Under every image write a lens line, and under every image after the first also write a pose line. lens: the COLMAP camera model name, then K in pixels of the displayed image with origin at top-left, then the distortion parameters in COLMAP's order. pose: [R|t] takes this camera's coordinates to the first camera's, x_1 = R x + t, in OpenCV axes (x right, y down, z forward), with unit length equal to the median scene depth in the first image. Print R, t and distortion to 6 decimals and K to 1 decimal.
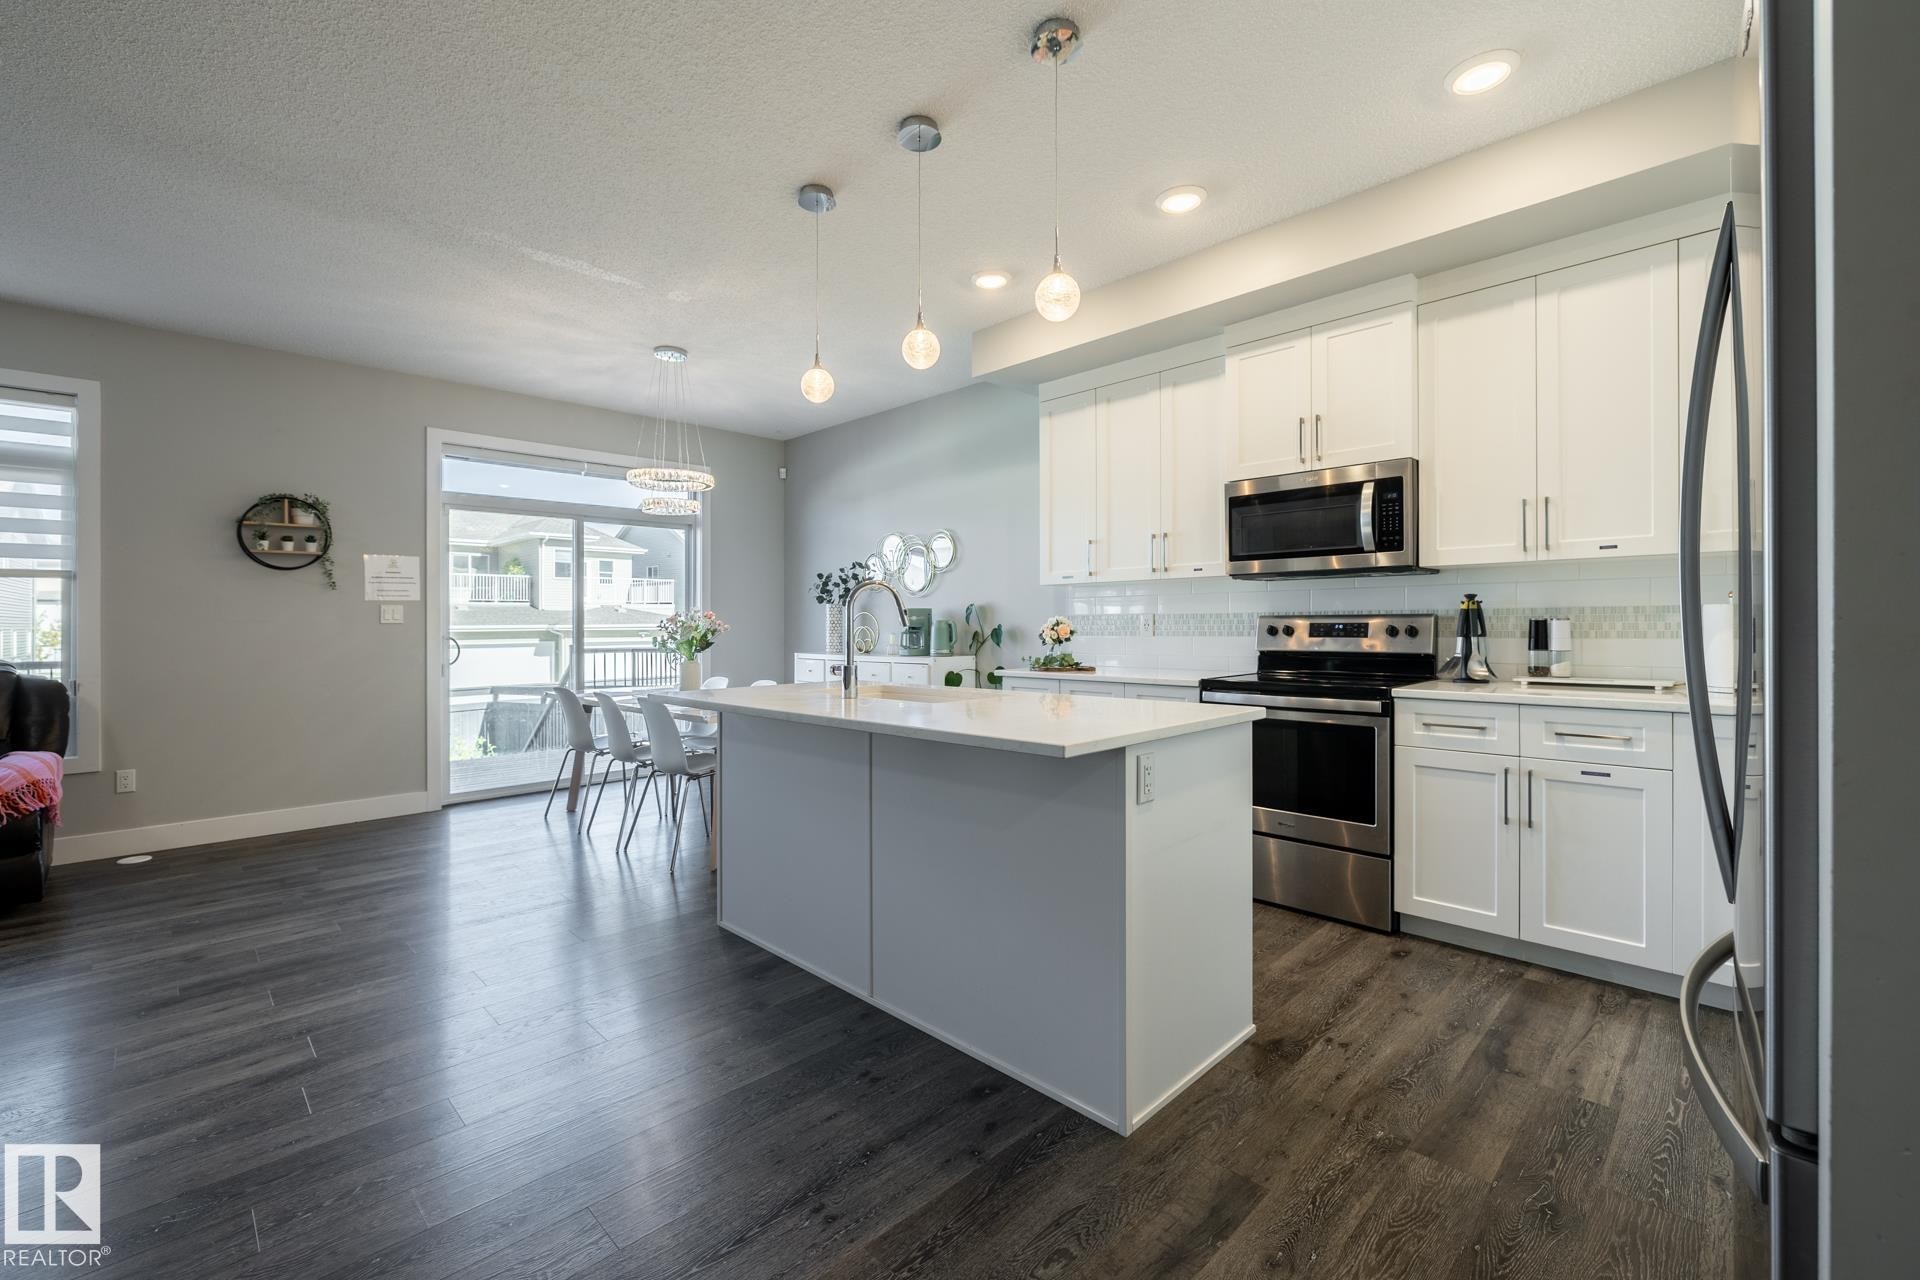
lens RADIAL K [[802.8, 0, 949.5], [0, 802.8, 630.2], [0, 0, 1]] dist [0.000991, -0.000691]
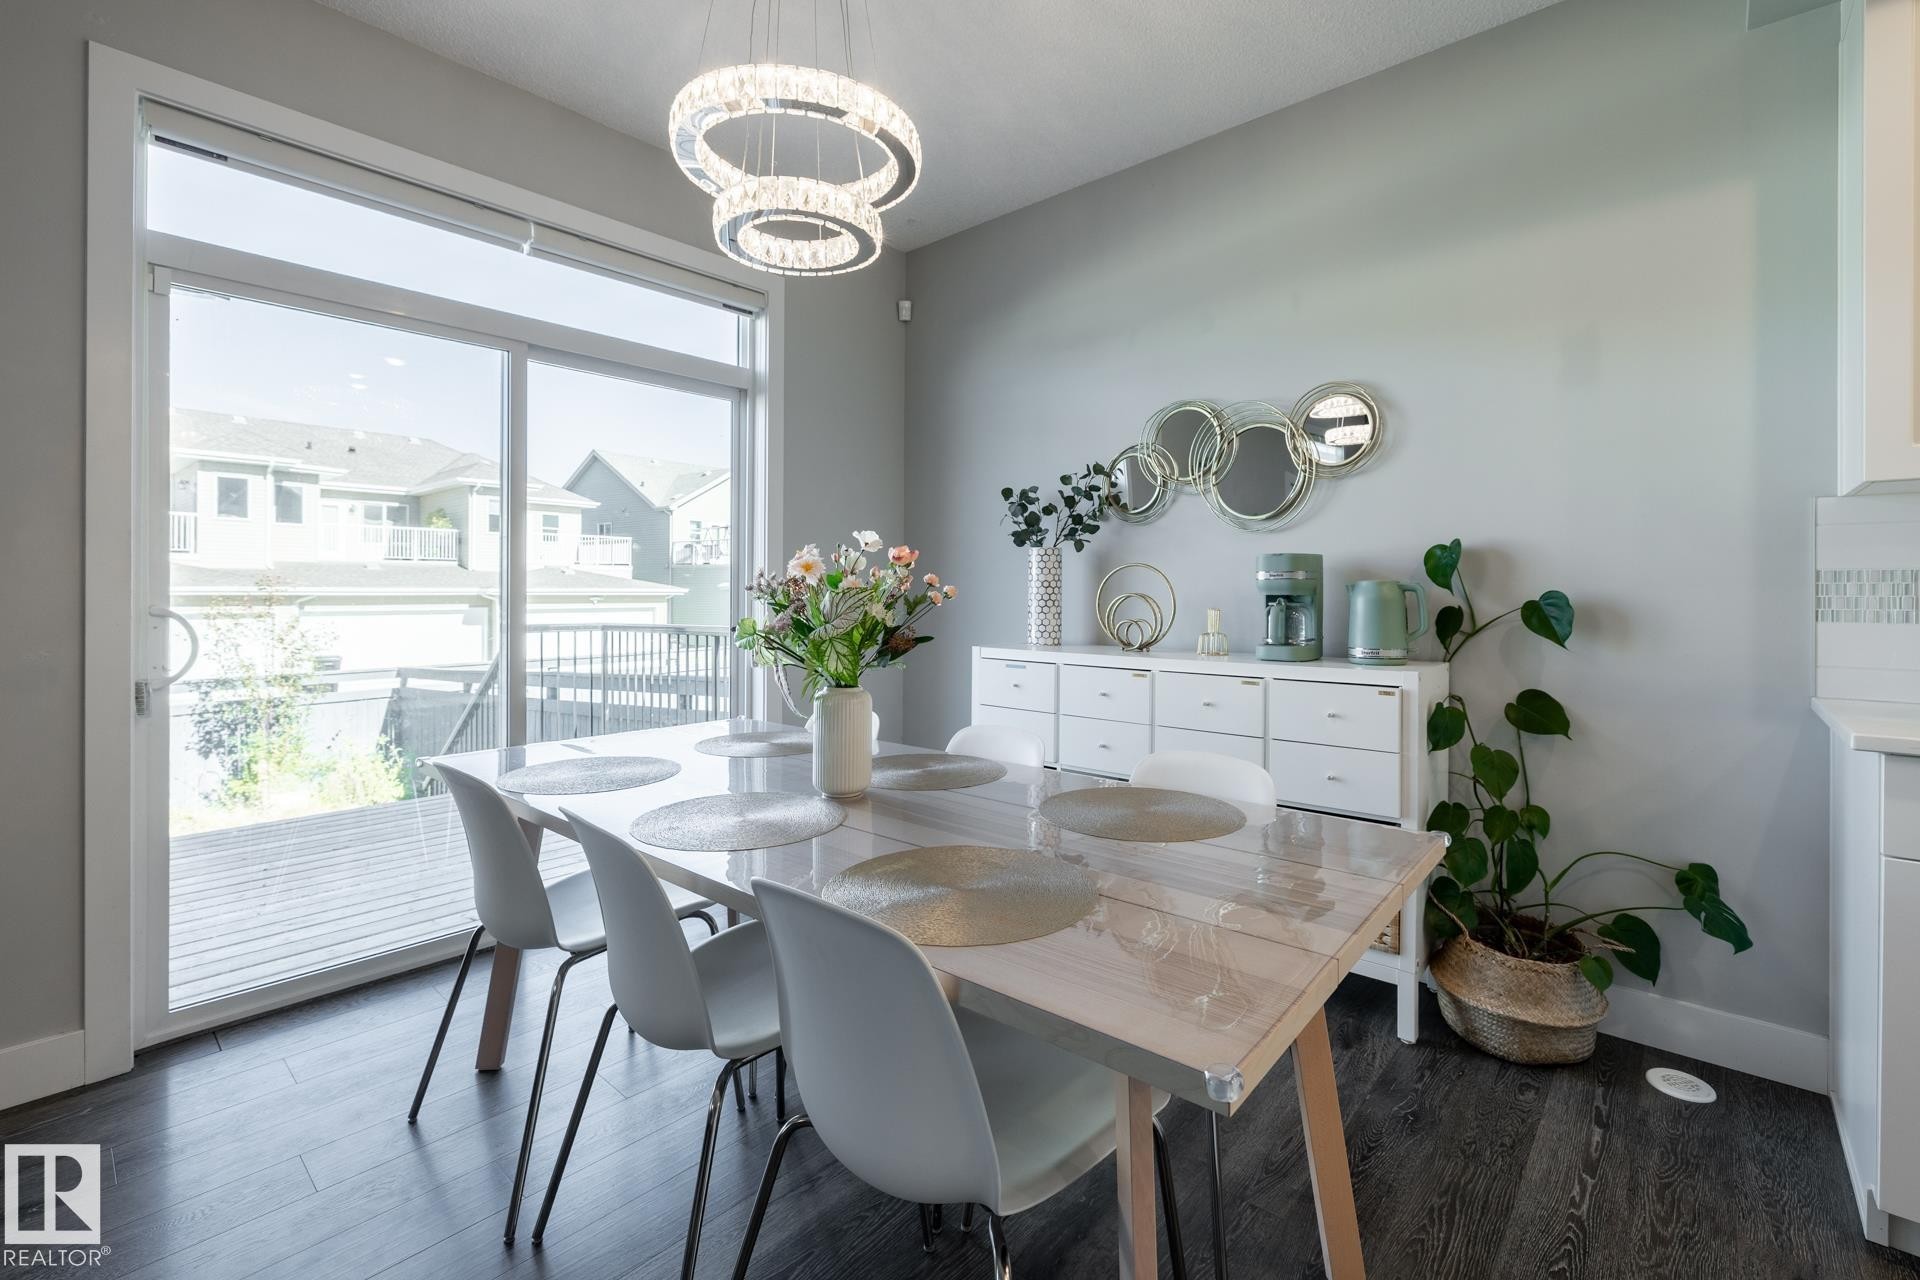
lens RADIAL K [[831.3, 0, 971.7], [0, 831.3, 600.9], [0, 0, 1]] dist [0.000122, 0.000428]
pose [[0.997700, 0.008408, 0.067267, -0.314052], [-0.008620, 0.999959, 0.002870, -0.001103], [-0.067240, -0.003444, 0.997731, 0.686701]]
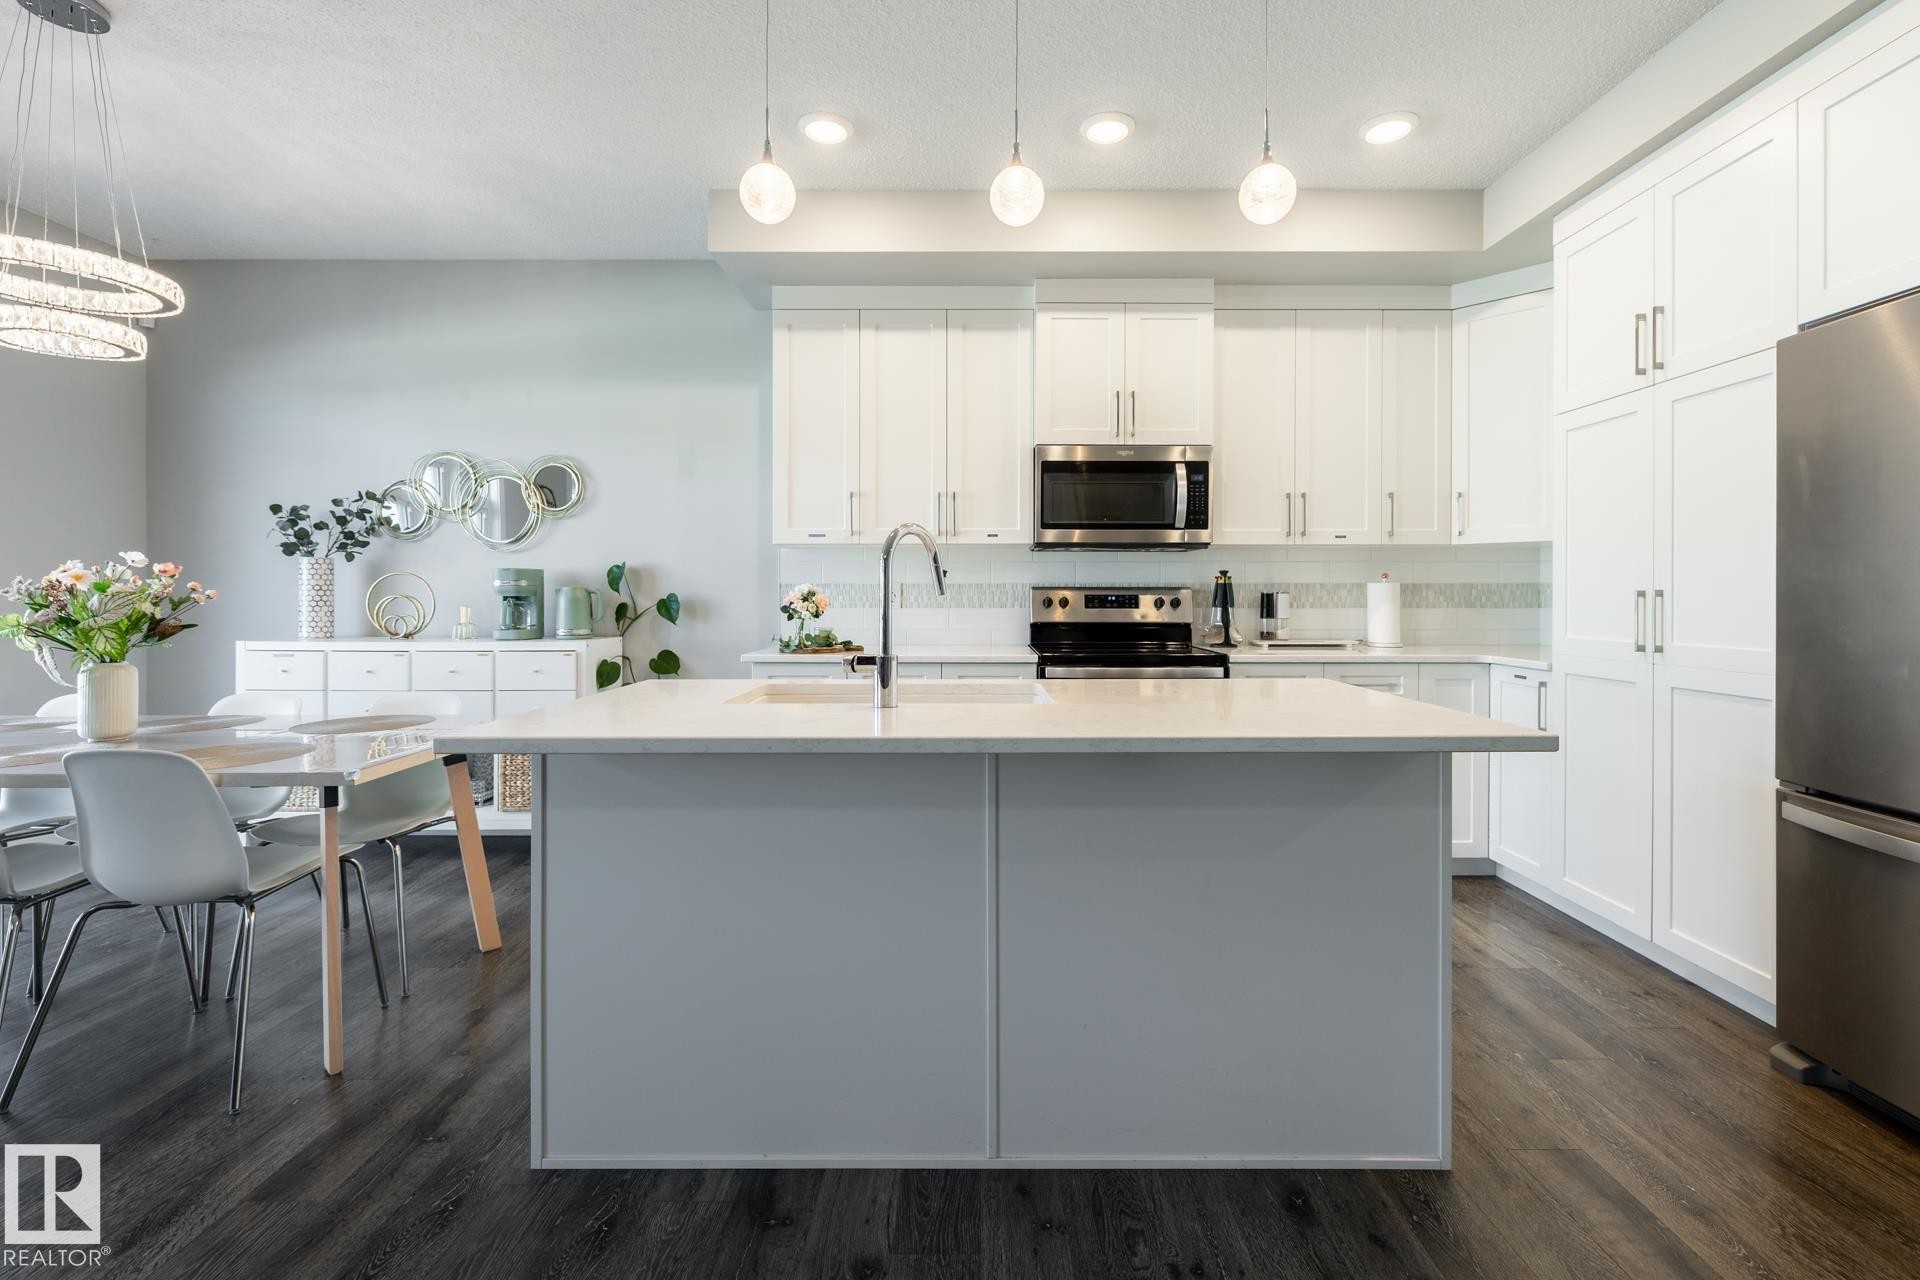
lens RADIAL K [[831.3, 0, 971.7], [0, 831.3, 600.9], [0, 0, 1]] dist [0.000122, 0.000428]
pose [[0.706419, 0.002057, 0.707791, -0.333596], [-0.000697, 0.999997, -0.002211, 0.001194], [-0.707794, 0.001069, 0.706418, 0.304299]]
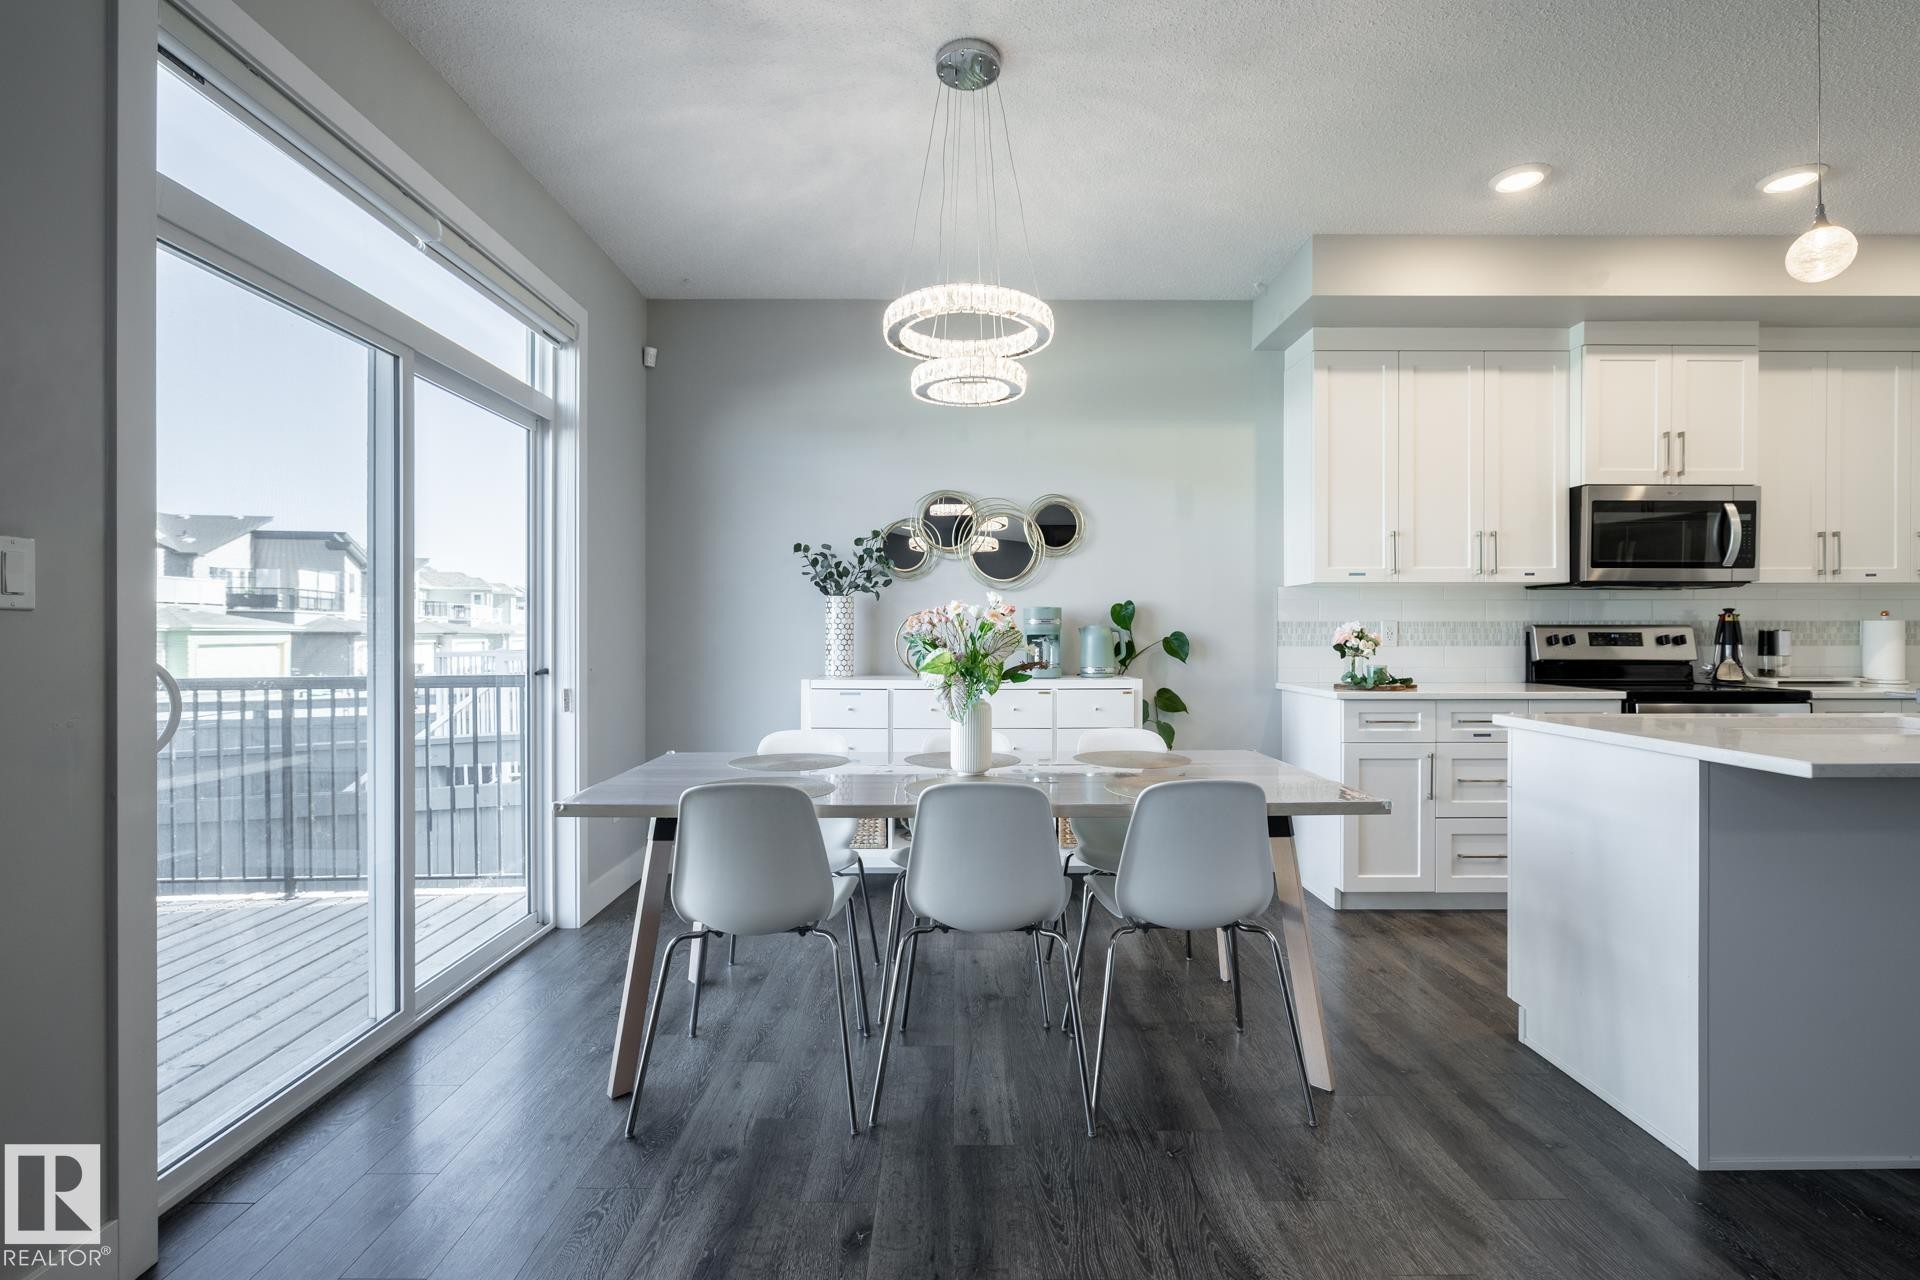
lens RADIAL K [[815.4, 0, 1008.5], [0, 815.4, 638.1], [0, 0, 1]] dist [0.000804, 0.000148]
pose [[0.698074, 0.001124, 0.716025, -0.692115], [0.000488, 0.999998, -0.002046, 0.000052], [-0.716025, 0.001777, 0.698072, 0.679860]]
